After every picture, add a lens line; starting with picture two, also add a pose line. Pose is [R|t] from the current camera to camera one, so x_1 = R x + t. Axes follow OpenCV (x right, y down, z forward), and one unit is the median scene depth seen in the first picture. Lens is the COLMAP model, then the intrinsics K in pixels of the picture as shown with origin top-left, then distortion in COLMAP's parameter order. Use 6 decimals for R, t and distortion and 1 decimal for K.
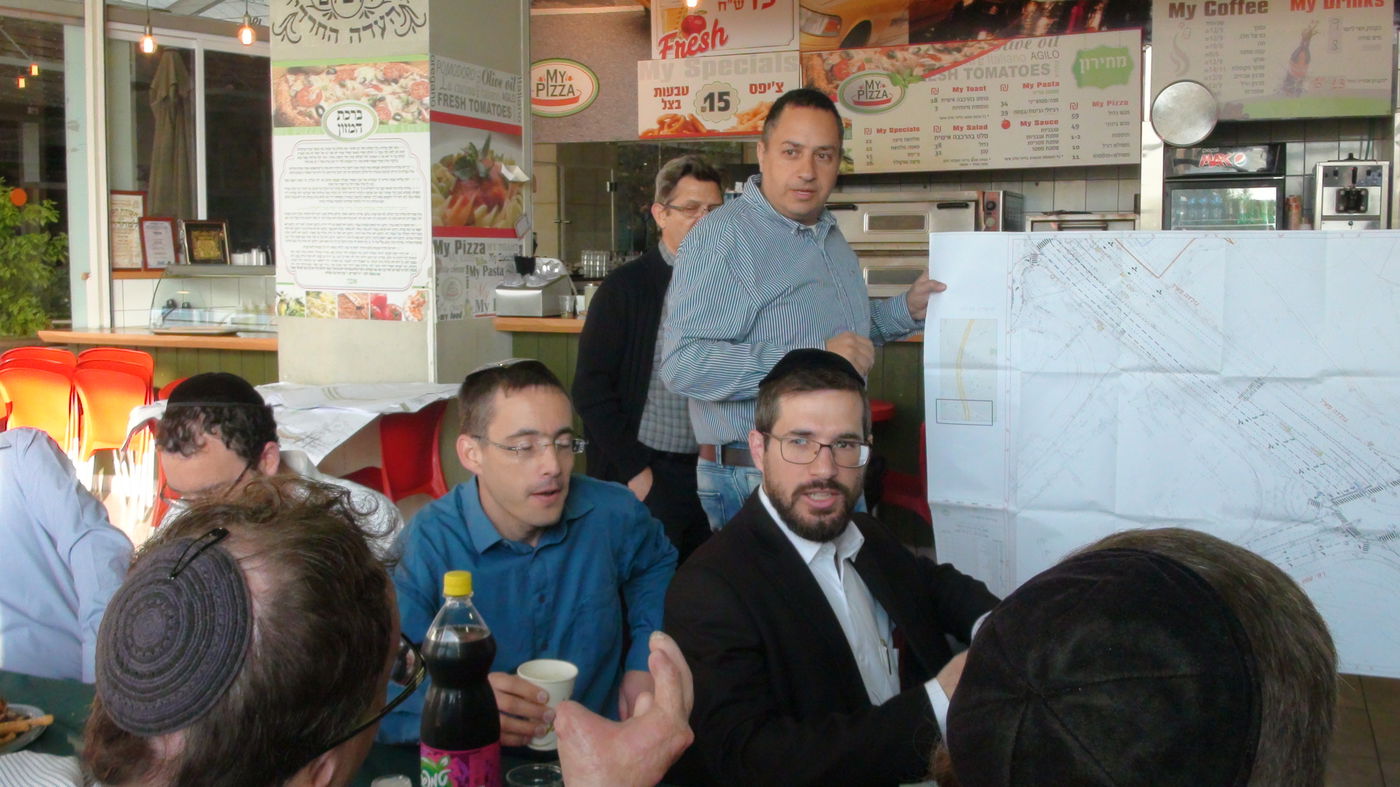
lens RADIAL K [[1324.1, 0, 654.2], [0, 1324.1, 394.5], [0, 0, 1]] dist [-0.019196, 0.019240]
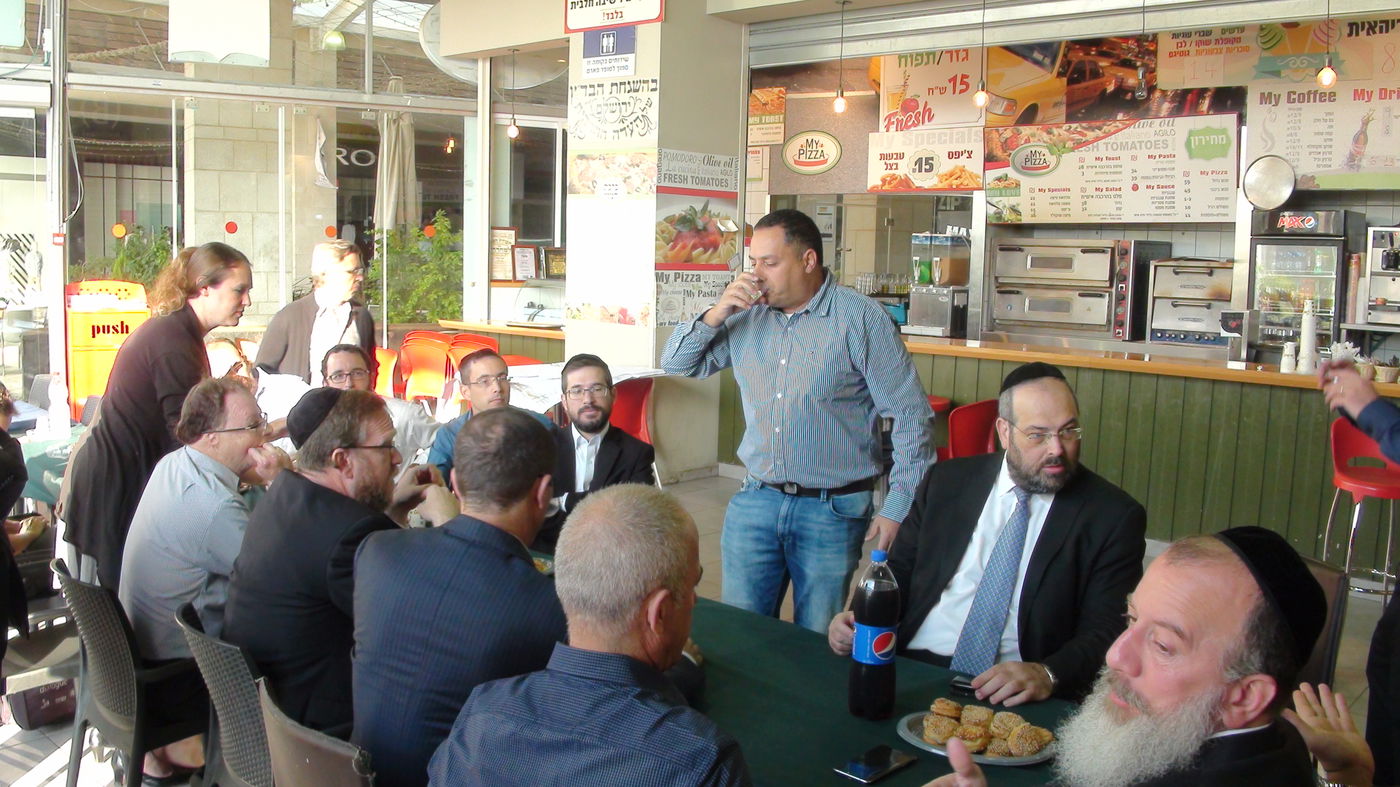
lens RADIAL K [[1235.4, 0, 700.0], [0, 1235.4, 393.5], [0, 0, 1]] dist [0.056715, -0.515922]
pose [[0.945089, 0.060339, -0.321196, 0.266683], [-0.057950, 0.998175, 0.017002, -0.005818], [0.321635, 0.002545, 0.946860, -0.240533]]
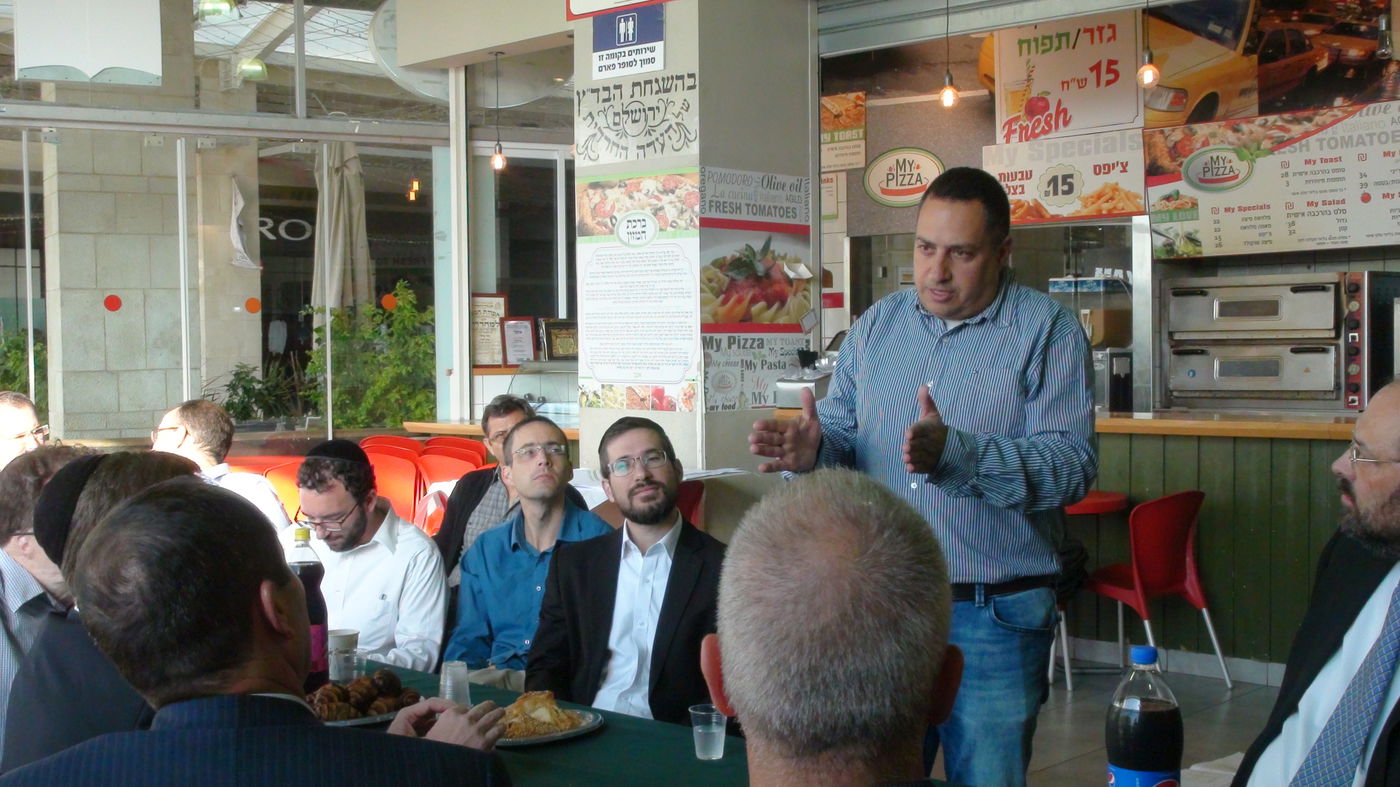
lens RADIAL K [[1631.0, 0, 700.0], [0, 1631.0, 393.5], [0, 0, 1]] dist [0.017415, 0.007706]
pose [[0.937846, -0.001163, -0.347051, 0.231282], [-0.025350, 0.997094, -0.071844, 0.019680], [0.346126, 0.076176, 0.935090, -0.187891]]
